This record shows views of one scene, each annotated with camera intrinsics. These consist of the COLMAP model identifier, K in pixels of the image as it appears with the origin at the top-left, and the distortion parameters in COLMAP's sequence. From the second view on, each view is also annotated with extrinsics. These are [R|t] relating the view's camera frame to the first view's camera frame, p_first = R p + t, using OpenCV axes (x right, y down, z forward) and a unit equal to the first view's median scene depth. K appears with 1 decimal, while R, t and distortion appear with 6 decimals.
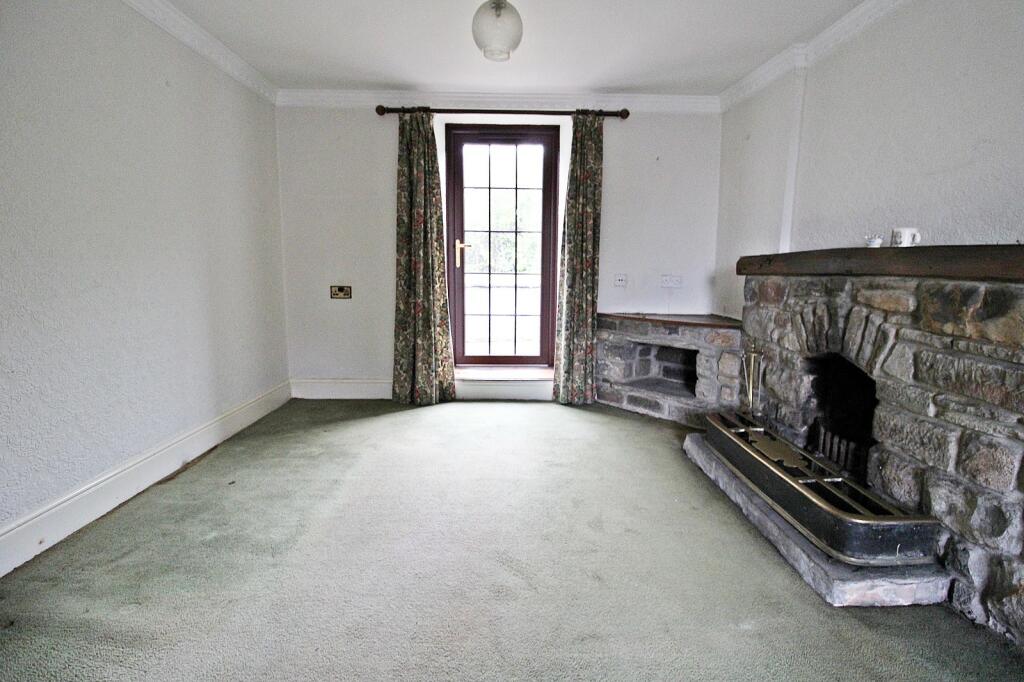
lens RADIAL K [[496.4, 0, 529.3], [0, 496.4, 332.0], [0, 0, 1]] dist [-0.004245, -0.000894]
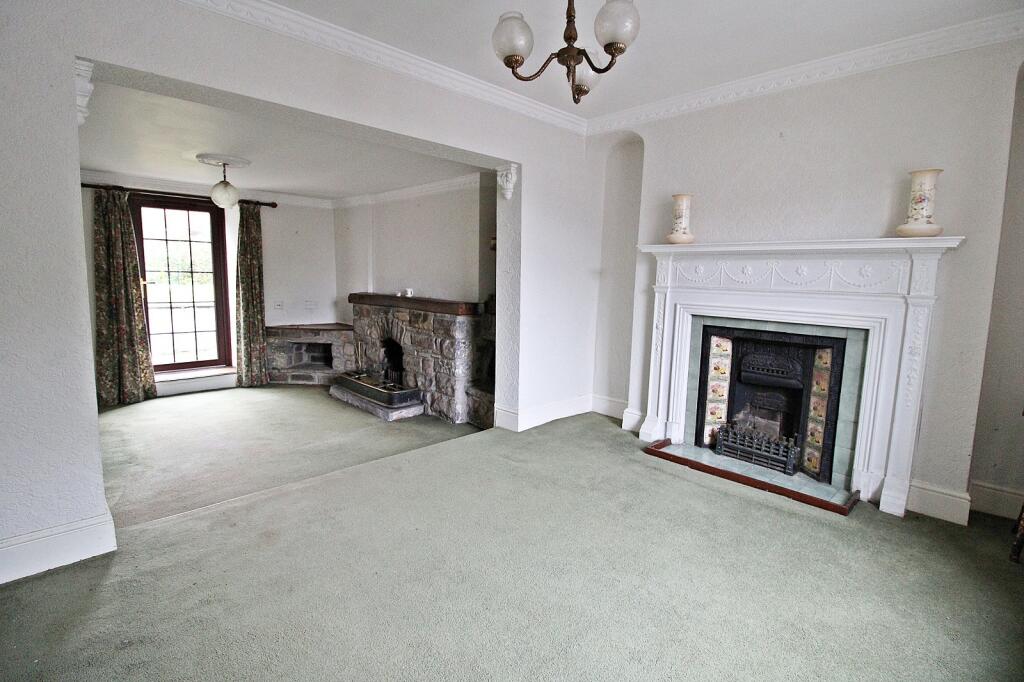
lens RADIAL K [[465.5, 0, 512.0], [0, 465.5, 335.9], [0, 0, 1]] dist [-0.016169, -0.000327]
pose [[0.747377, -0.080121, 0.659551, -0.266559], [0.076583, 0.996474, 0.034269, 0.000818], [-0.659971, 0.024899, 0.750878, -0.667007]]
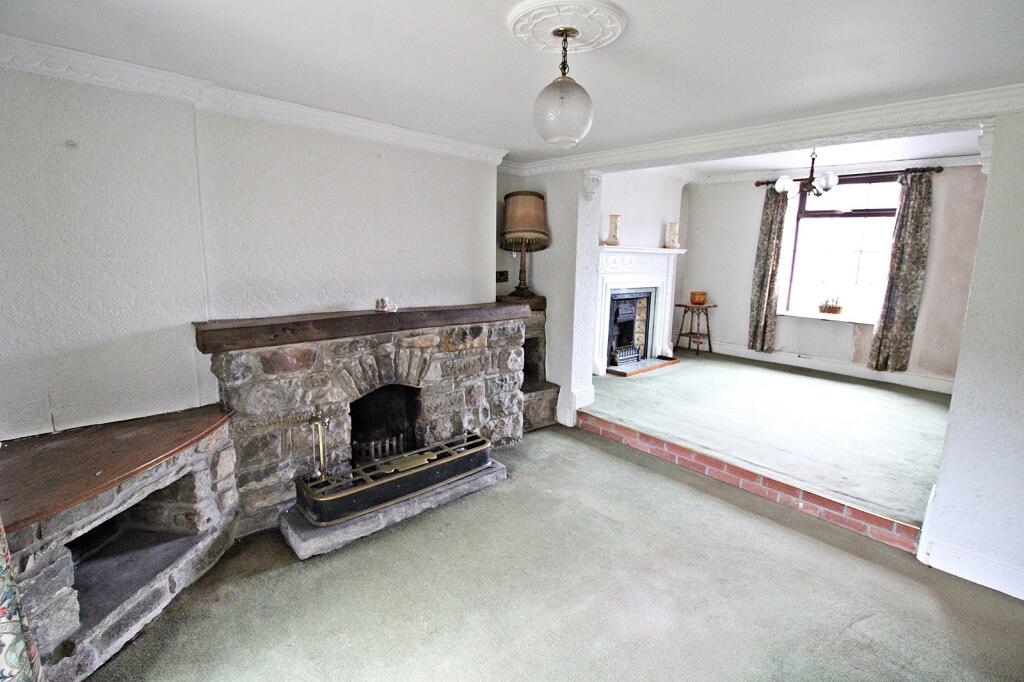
lens RADIAL K [[465.5, 0, 512.0], [0, 465.5, 335.9], [0, 0, 1]] dist [-0.016169, -0.000327]
pose [[-0.634422, -0.161371, 0.755955, -0.349602], [0.074049, 0.960781, 0.267239, -0.245508], [-0.769432, 0.225520, -0.597592, 0.858376]]
